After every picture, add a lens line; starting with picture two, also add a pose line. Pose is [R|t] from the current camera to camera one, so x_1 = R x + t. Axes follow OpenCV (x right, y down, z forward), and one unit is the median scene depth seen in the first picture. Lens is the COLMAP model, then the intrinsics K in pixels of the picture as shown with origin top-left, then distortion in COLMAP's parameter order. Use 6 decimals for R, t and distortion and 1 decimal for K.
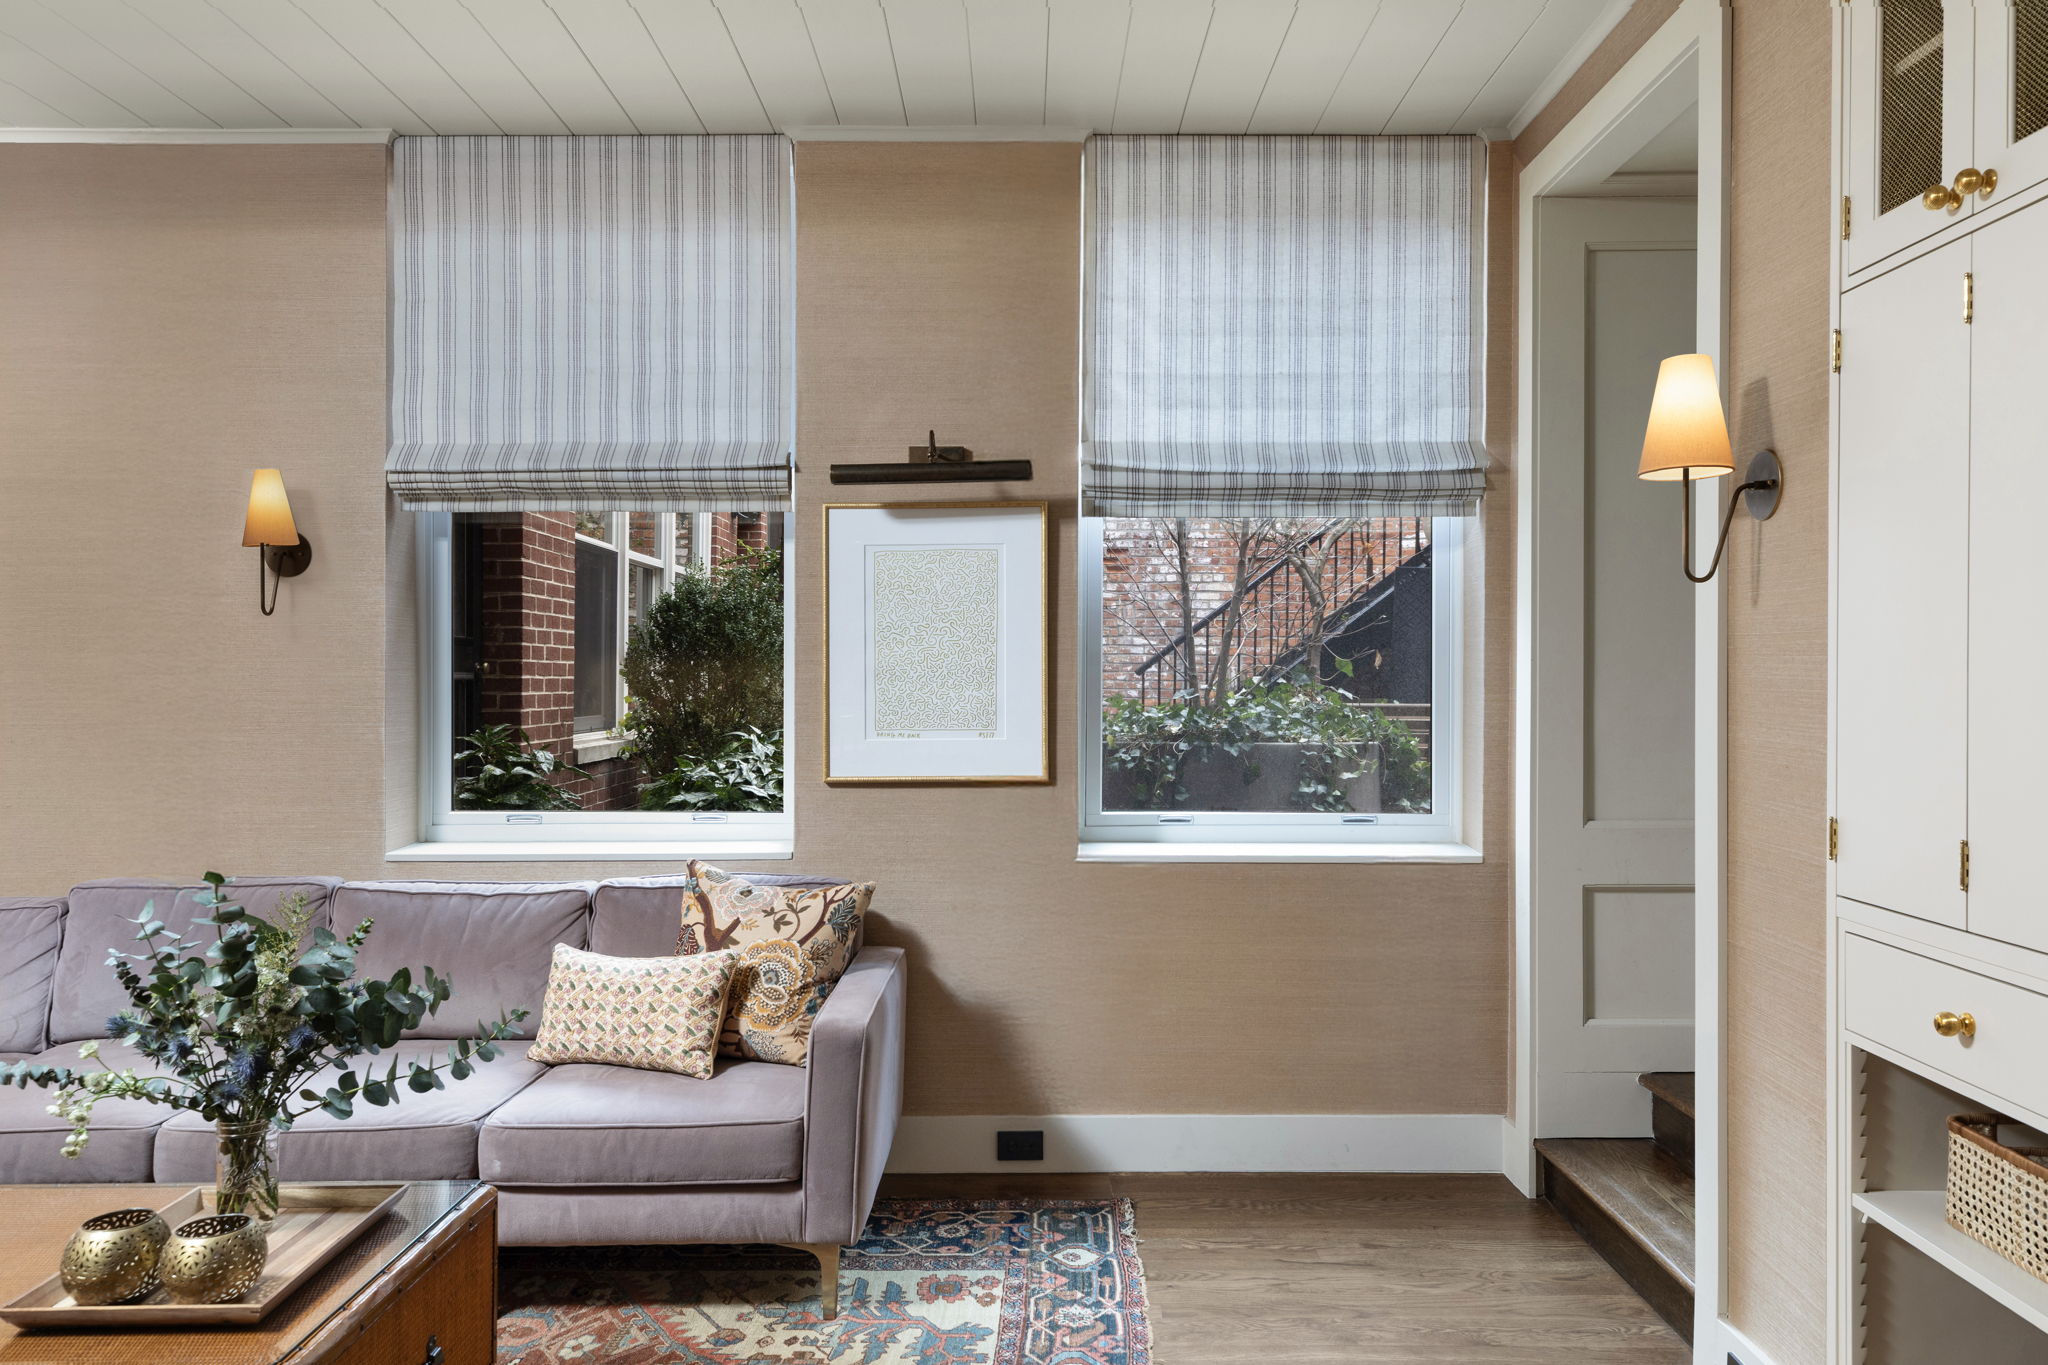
lens RADIAL K [[1374.4, 0, 1024.0], [0, 1374.4, 682.5], [0, 0, 1]] dist [0.000138, -0.001604]
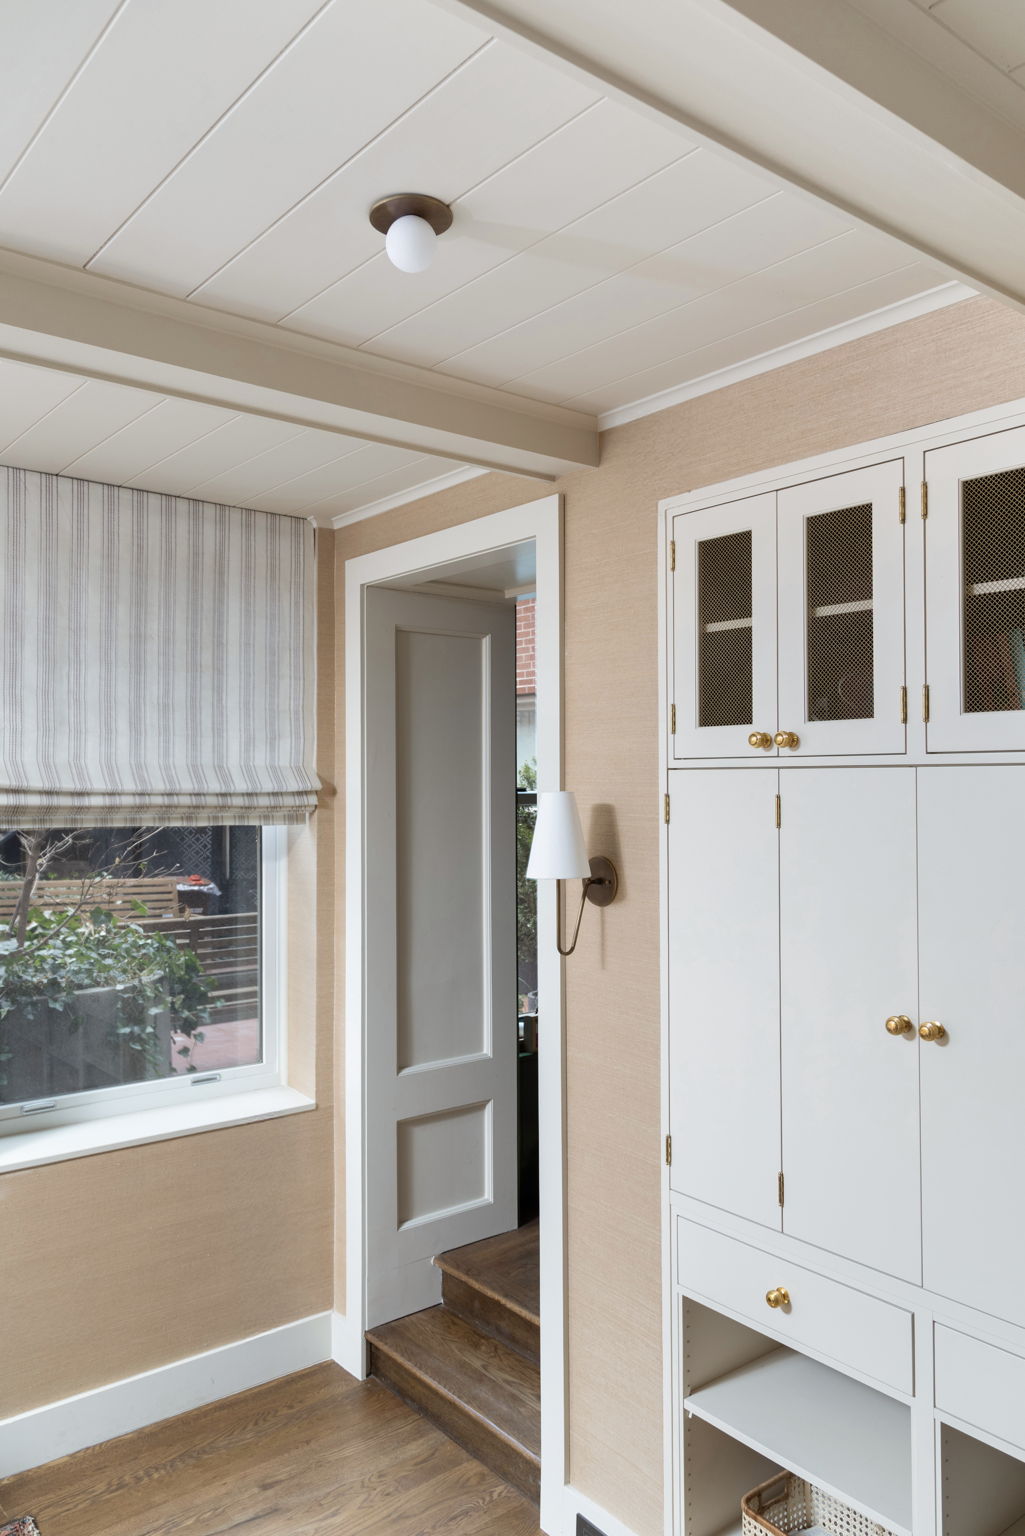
lens RADIAL K [[1099.1, 0, 495.7], [0, 1099.1, 767.1], [0, 0, 1]] dist [0.002891, -0.002653]
pose [[0.781601, 0.006558, 0.623744, -0.162438], [0.007608, 0.999770, -0.020044, -0.159622], [-0.623732, 0.020412, 0.781372, 0.127438]]
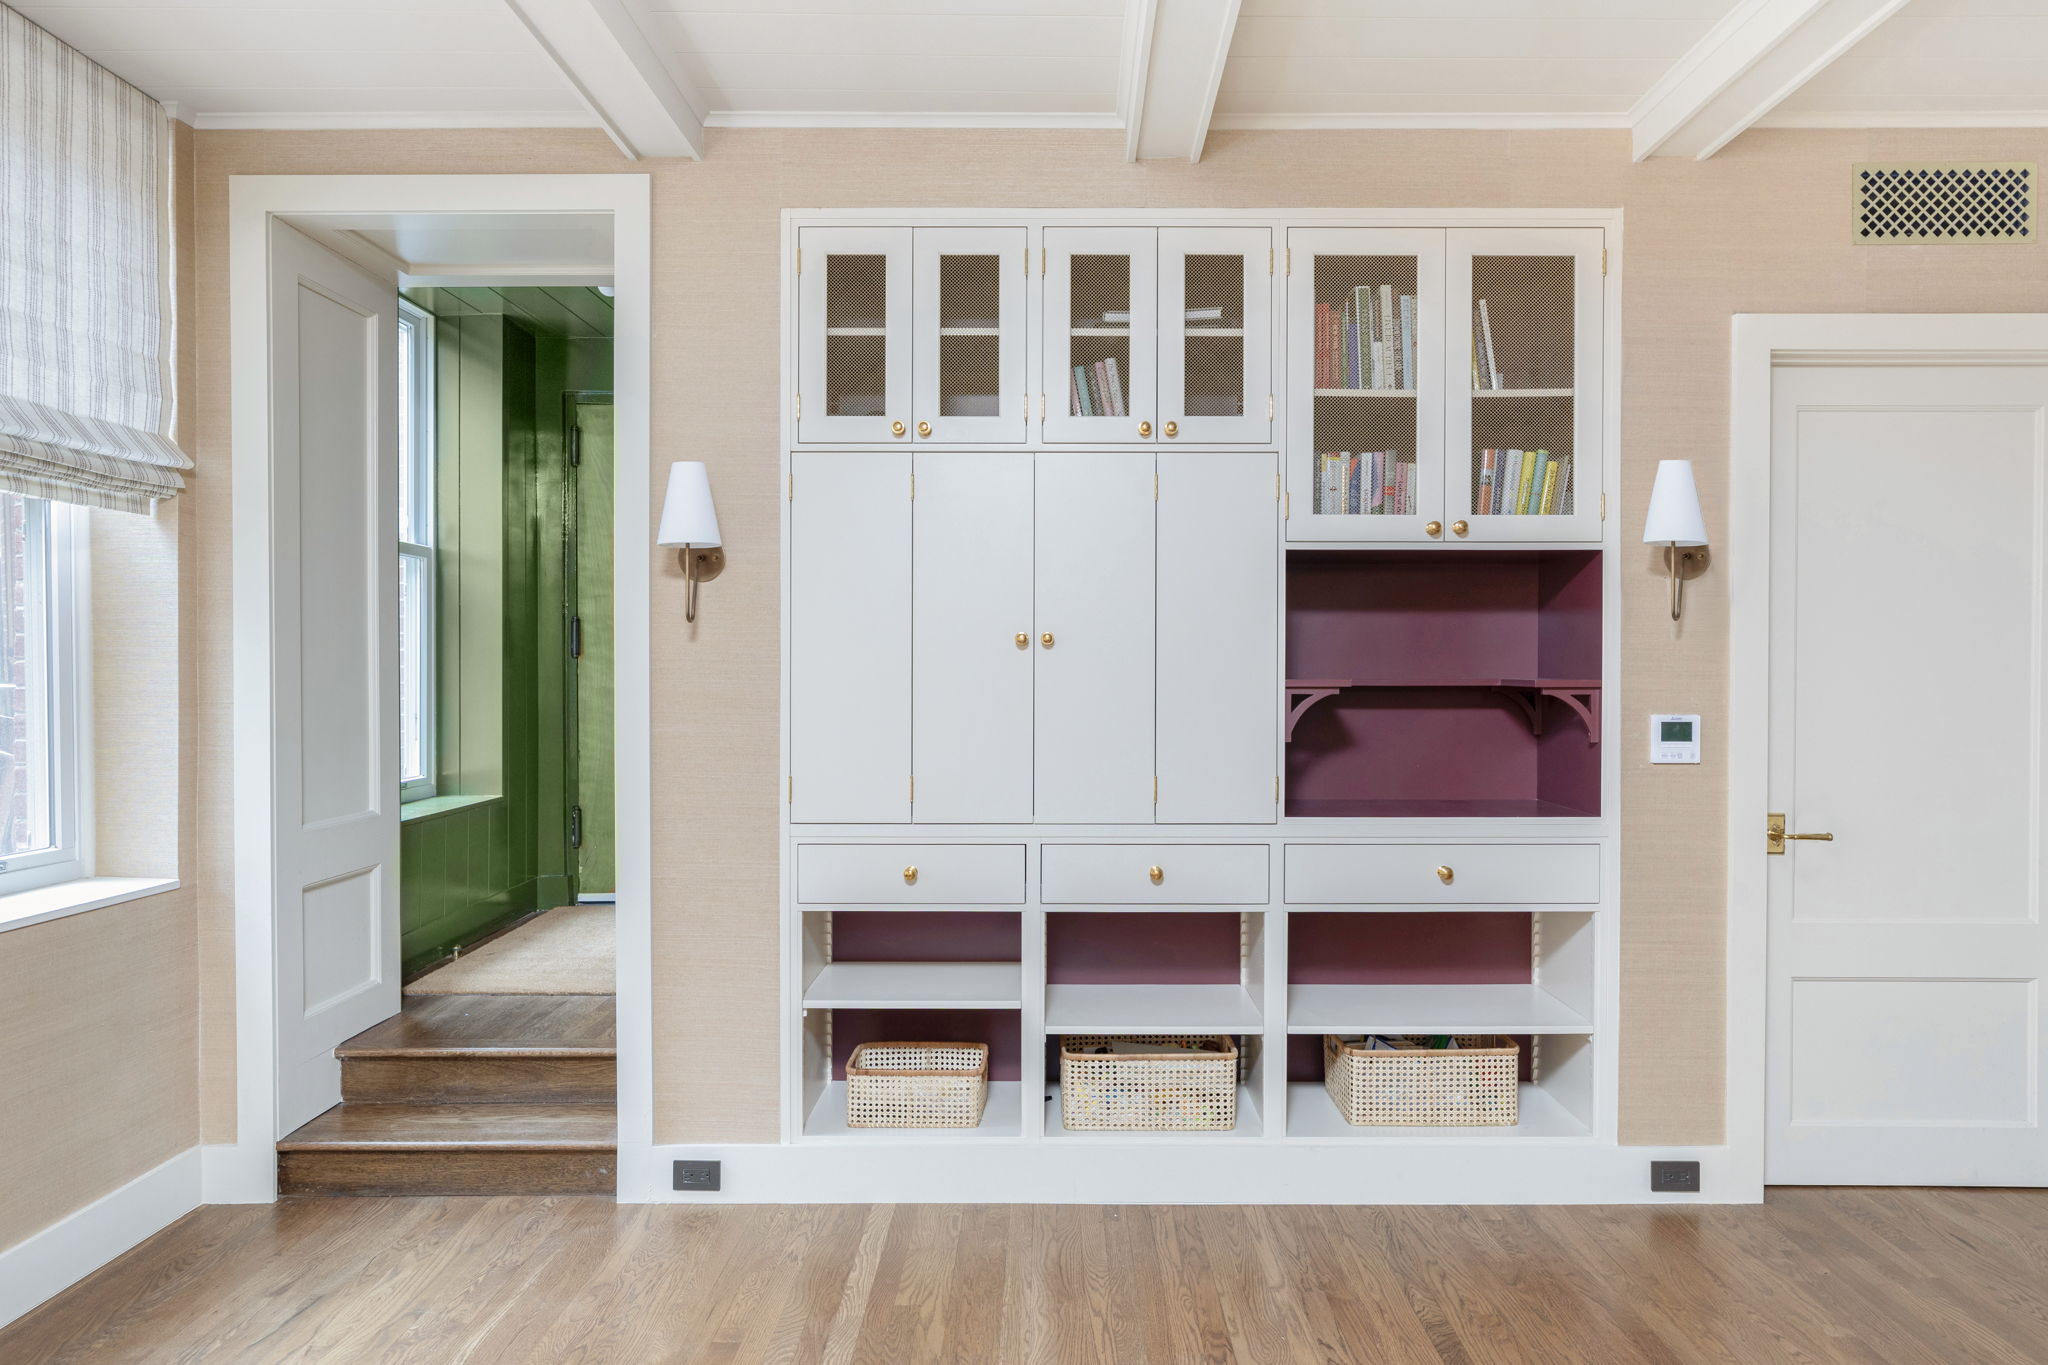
lens RADIAL K [[1301.6, 0, 1028.7], [0, 1301.6, 693.0], [0, 0, 1]] dist [-0.023730, 0.022242]
pose [[0.004186, -0.019296, 0.999805, -0.569574], [0.003006, 0.999810, 0.019283, -0.017237], [-0.999987, 0.002924, 0.004243, 0.430533]]
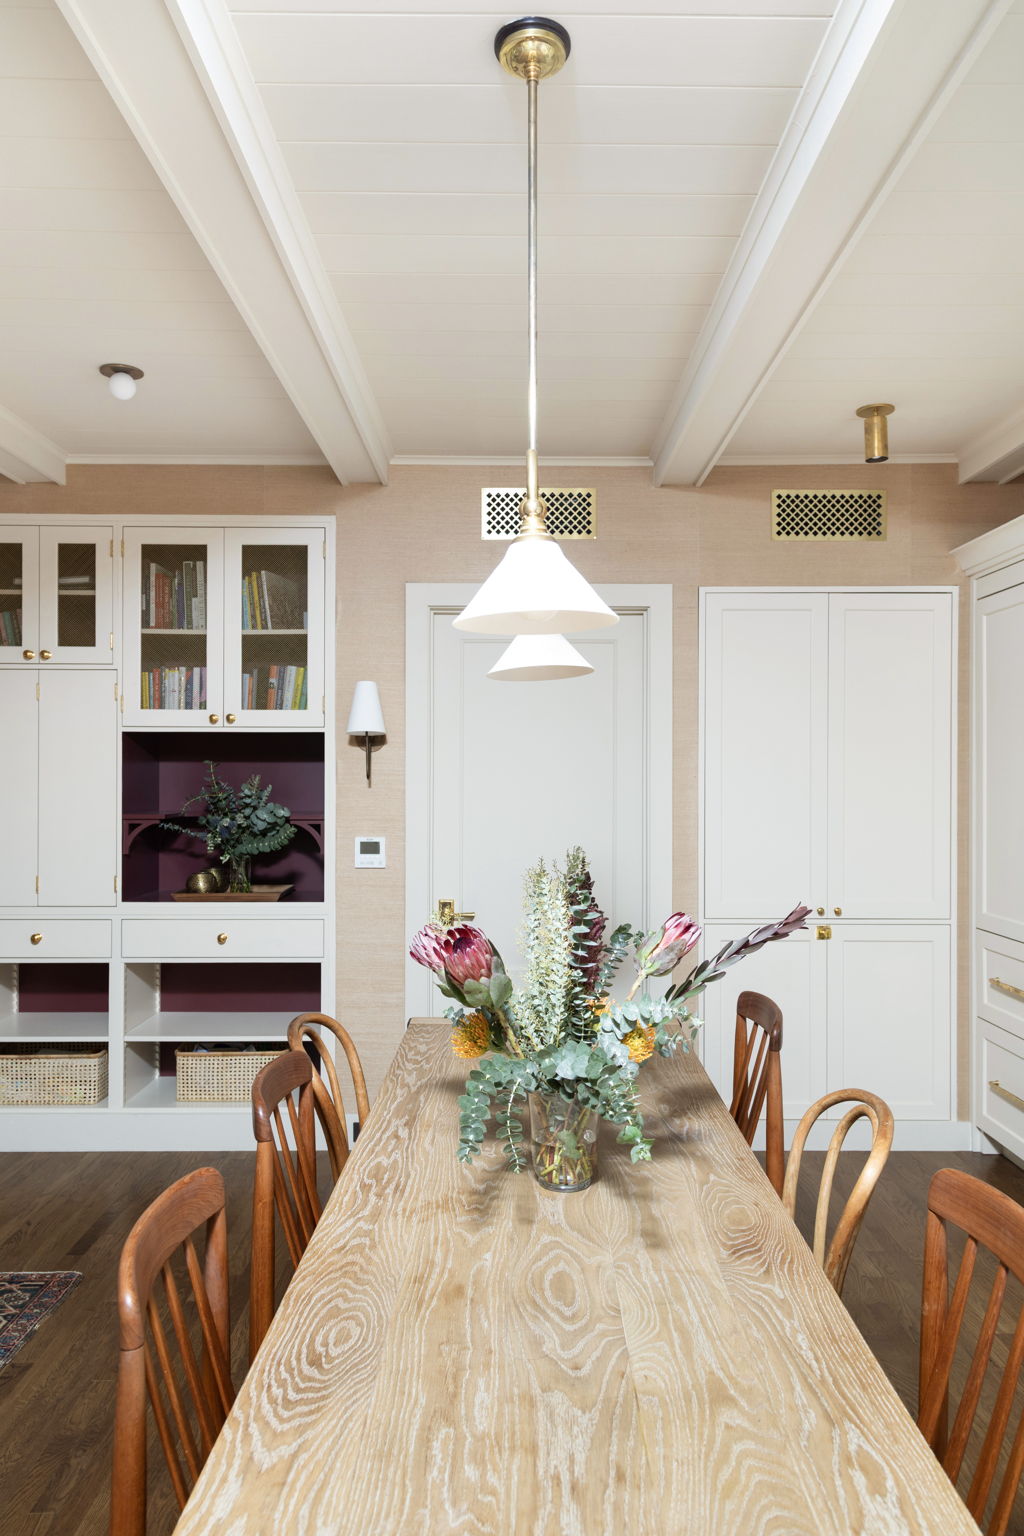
lens RADIAL K [[827.0, 0, 511.8], [0, 827.0, 812.2], [0, 0, 1]] dist [0.006574, 0.000310]
pose [[-0.011347, -0.004855, 0.999924, -0.570850], [0.000729, 0.999988, 0.004864, -0.015039], [-0.999935, 0.000784, -0.011343, -0.167616]]
